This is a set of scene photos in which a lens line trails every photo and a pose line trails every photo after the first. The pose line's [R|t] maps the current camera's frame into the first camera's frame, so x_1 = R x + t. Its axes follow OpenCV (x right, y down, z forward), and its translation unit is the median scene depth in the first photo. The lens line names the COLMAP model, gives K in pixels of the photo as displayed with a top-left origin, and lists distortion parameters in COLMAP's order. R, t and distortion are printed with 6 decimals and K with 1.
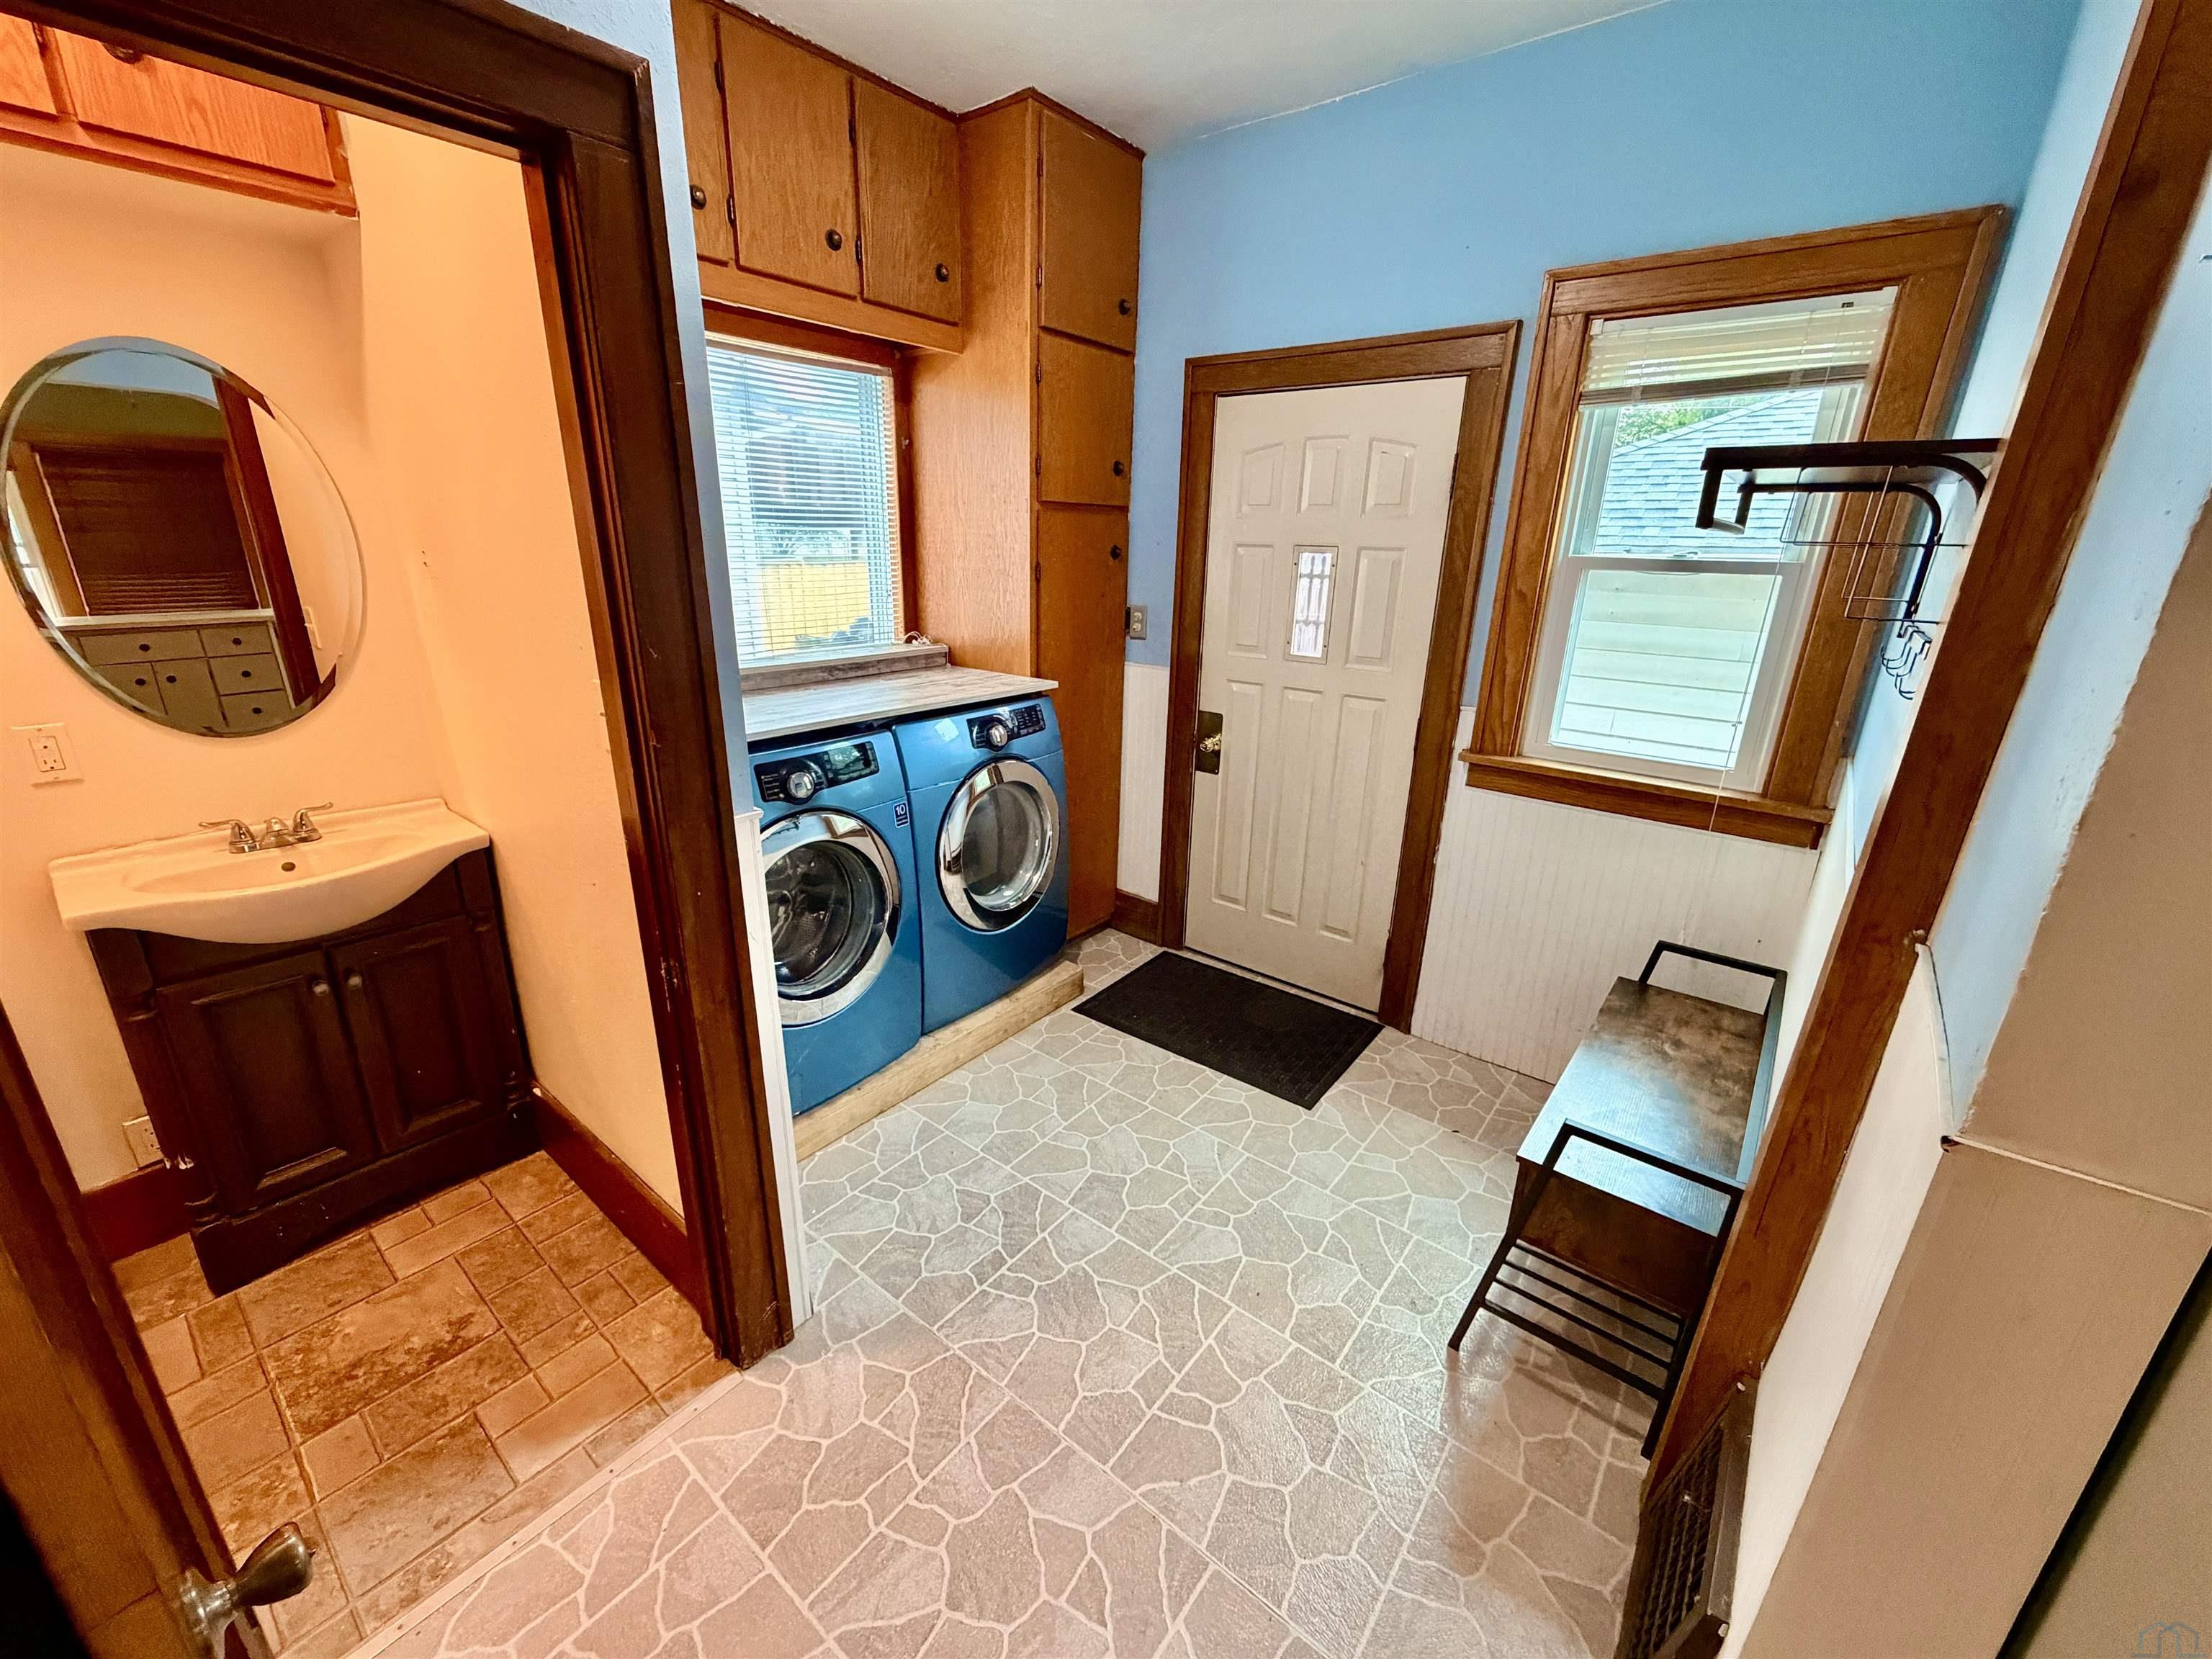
lens RADIAL K [[880.3, 0, 1100.1], [0, 880.3, 842.4], [0, 0, 1]] dist [-0.000908, 0.000128]
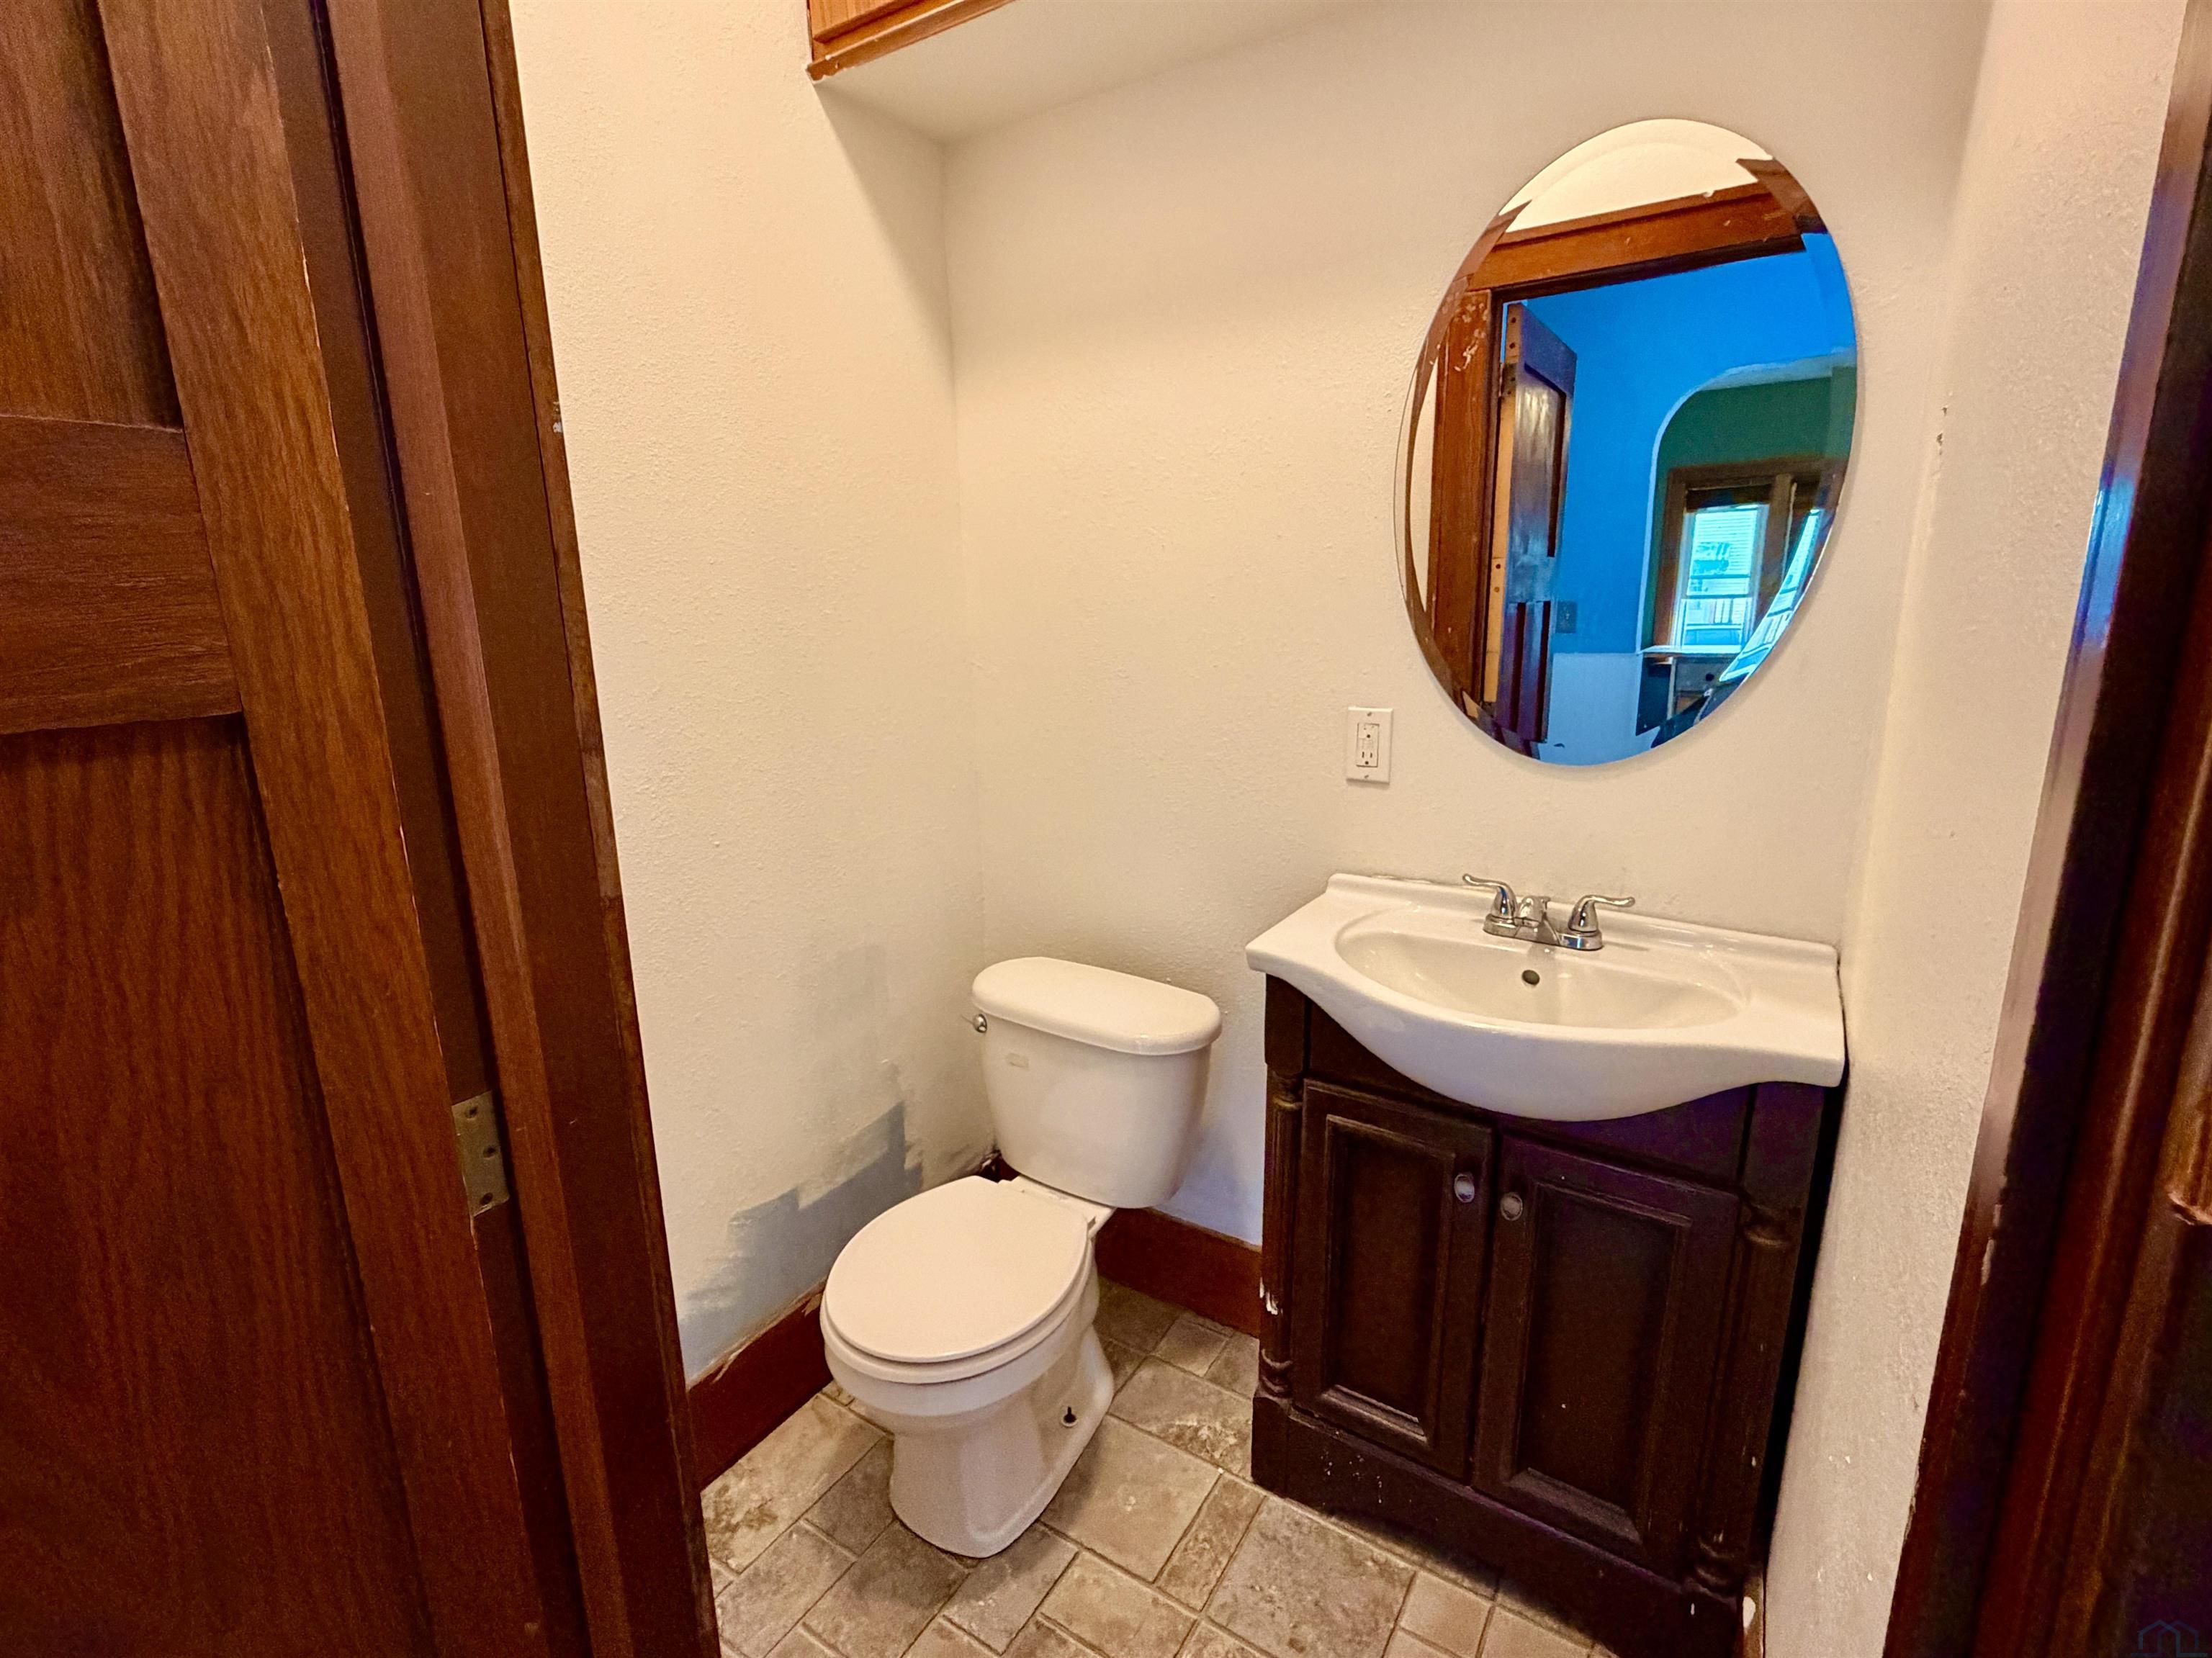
lens RADIAL K [[1018.9, 0, 1104.7], [0, 1018.9, 836.2], [0, 0, 1]] dist [-0.000634, -0.000097]
pose [[0.100914, 0.203682, -0.973822, -0.287268], [-0.298047, 0.940054, 0.165733, -0.091617], [0.949202, 0.273520, 0.155572, 0.581655]]
